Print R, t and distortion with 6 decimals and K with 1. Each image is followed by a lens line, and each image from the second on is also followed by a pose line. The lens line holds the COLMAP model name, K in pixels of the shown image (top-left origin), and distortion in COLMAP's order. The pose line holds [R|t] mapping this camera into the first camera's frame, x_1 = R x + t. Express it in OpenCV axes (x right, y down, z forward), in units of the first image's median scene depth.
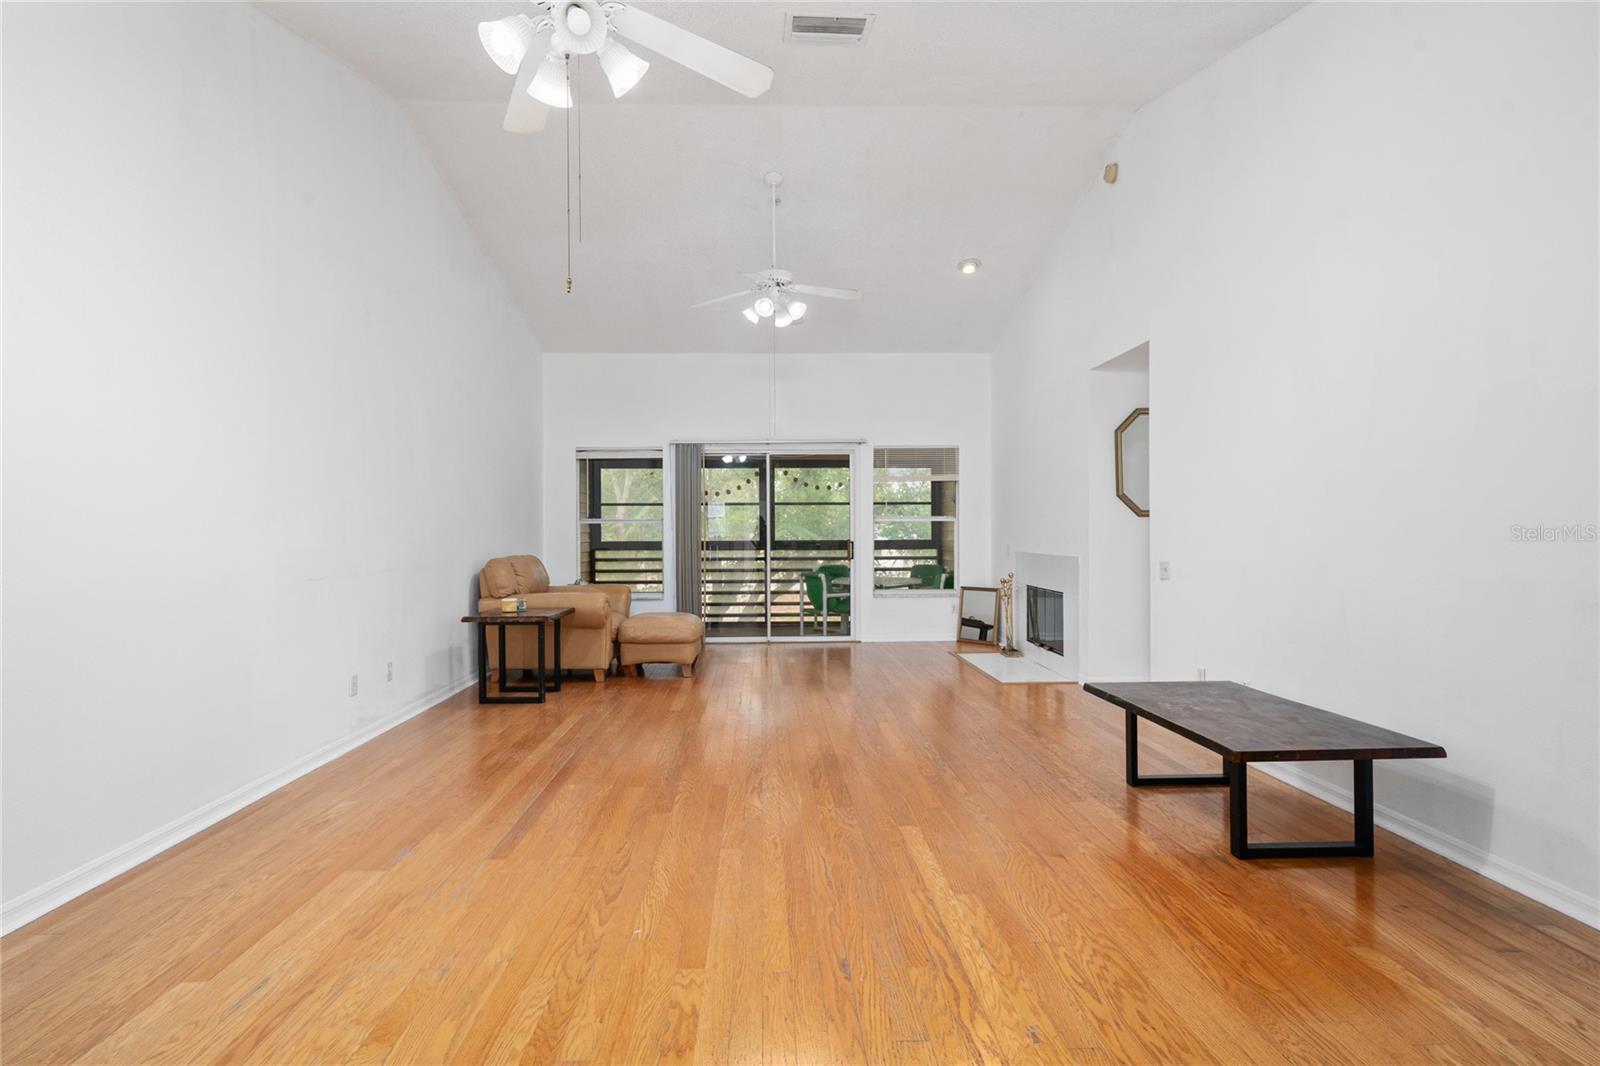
lens RADIAL K [[806.4, 0, 796.1], [0, 806.4, 532.6], [0, 0, 1]] dist [0.002613, 0.002094]
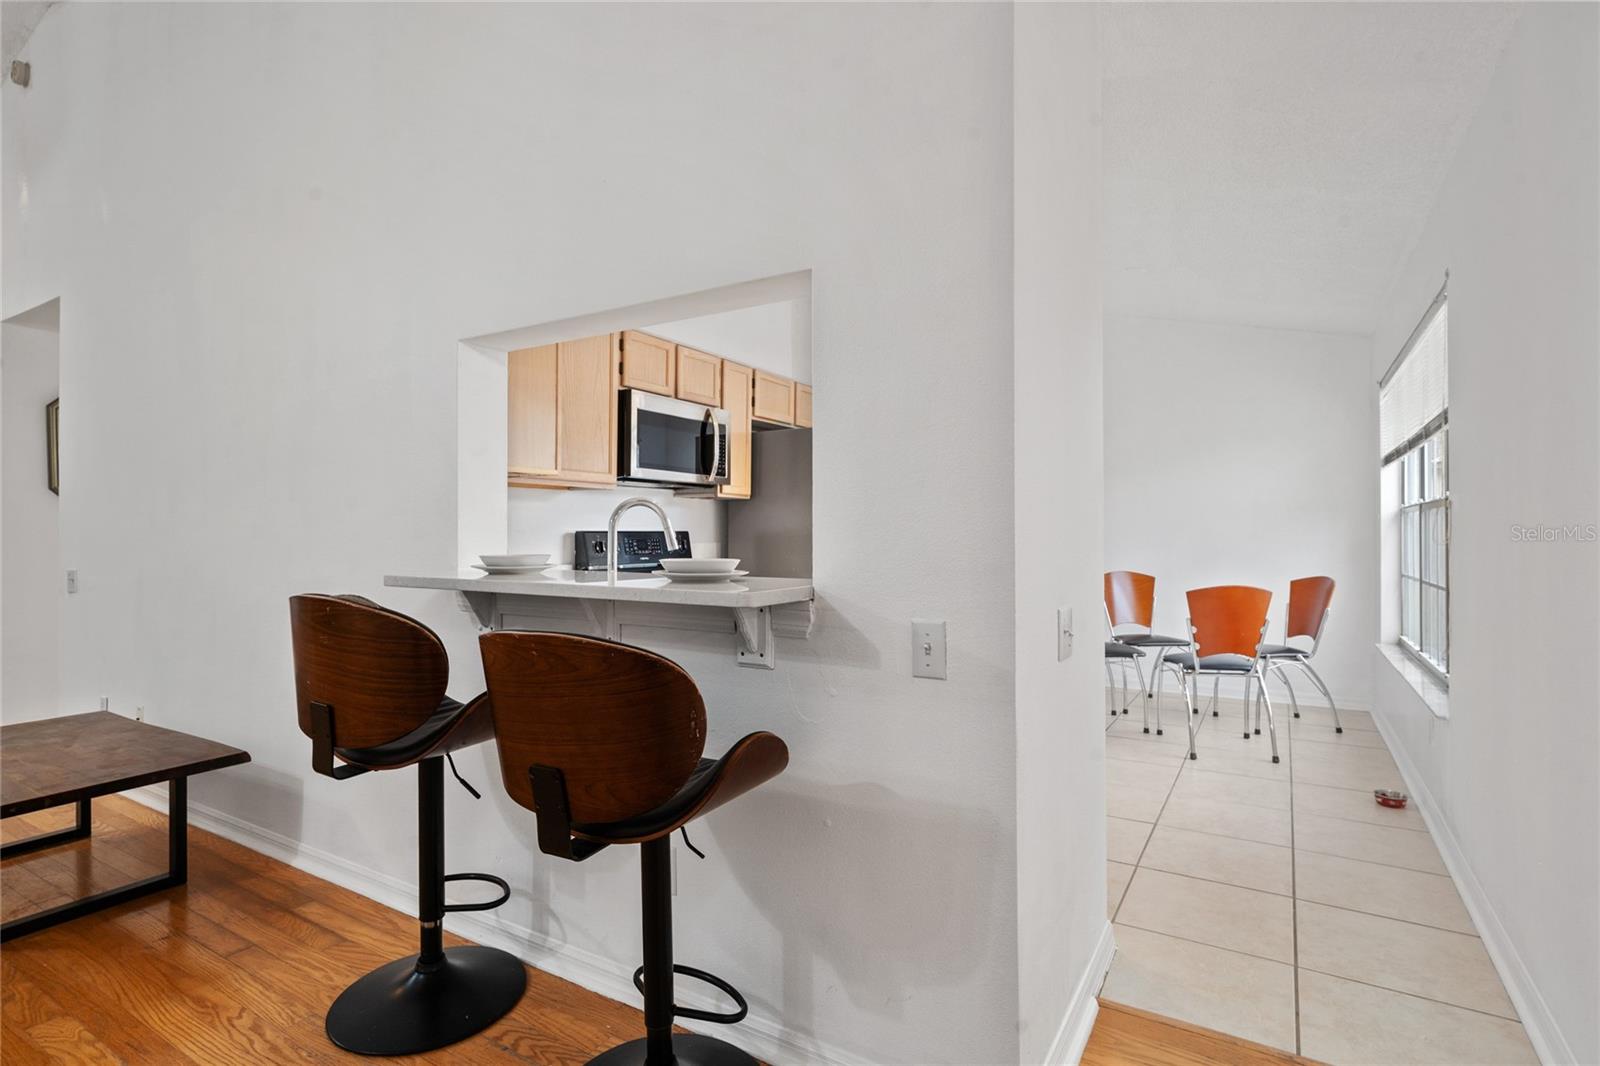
lens RADIAL K [[806.4, 0, 788.2], [0, 806.4, 529.1], [0, 0, 1]] dist [0.002613, 0.002094]
pose [[0.560989, 0.005755, 0.827803, 0.330025], [0.002179, 0.999962, -0.008429, 0.003965], [-0.827820, 0.006532, 0.560956, -0.096505]]
